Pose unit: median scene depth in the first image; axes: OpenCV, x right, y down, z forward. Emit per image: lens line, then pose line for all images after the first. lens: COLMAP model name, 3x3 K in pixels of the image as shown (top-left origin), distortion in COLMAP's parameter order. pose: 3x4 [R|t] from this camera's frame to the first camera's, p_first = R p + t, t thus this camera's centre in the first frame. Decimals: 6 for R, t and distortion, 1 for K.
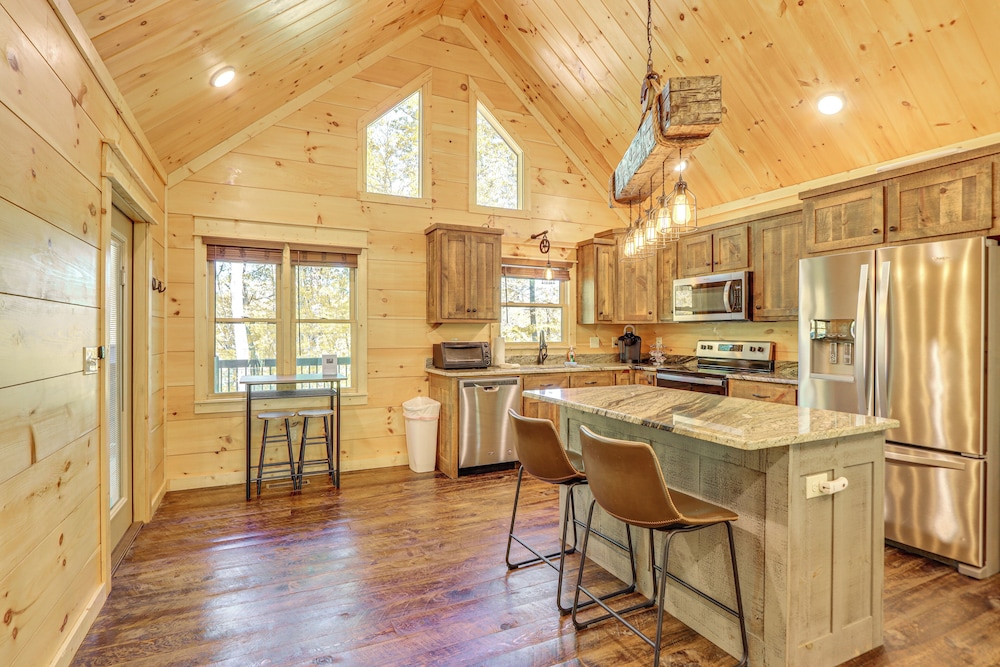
lens RADIAL K [[470.2, 0, 447.9], [0, 470.2, 325.7], [0, 0, 1]] dist [-0.009142, 0.000589]
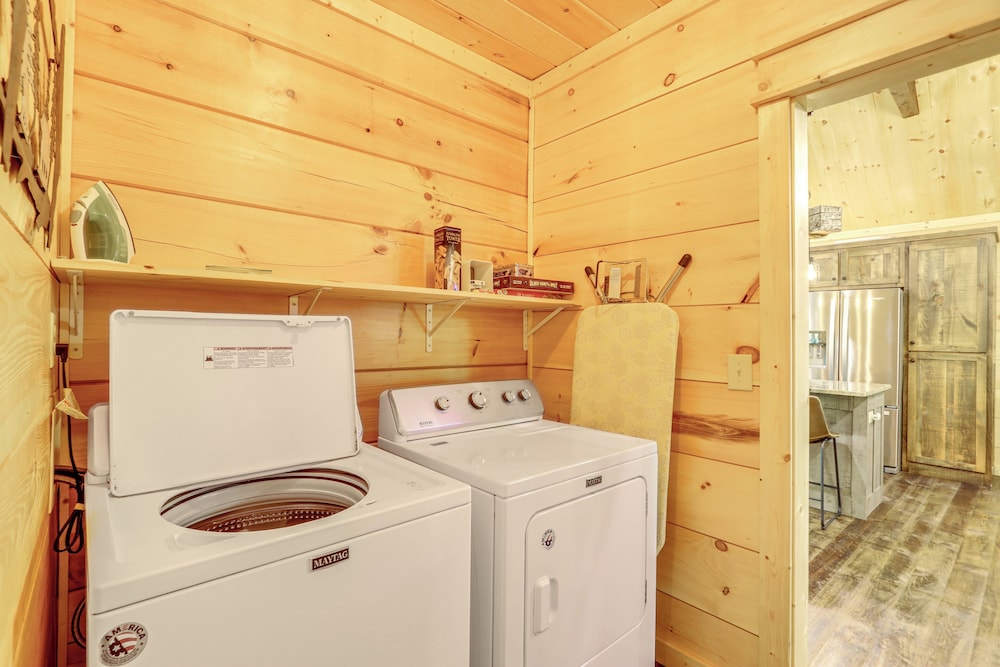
lens RADIAL K [[470.2, 0, 495.2], [0, 470.2, 331.3], [0, 0, 1]] dist [-0.009142, 0.000589]
pose [[0.952716, 0.007062, 0.303781, -0.838731], [-0.005048, 0.999960, -0.007416, 0.003454], [-0.303821, 0.005532, 0.952713, -0.253580]]
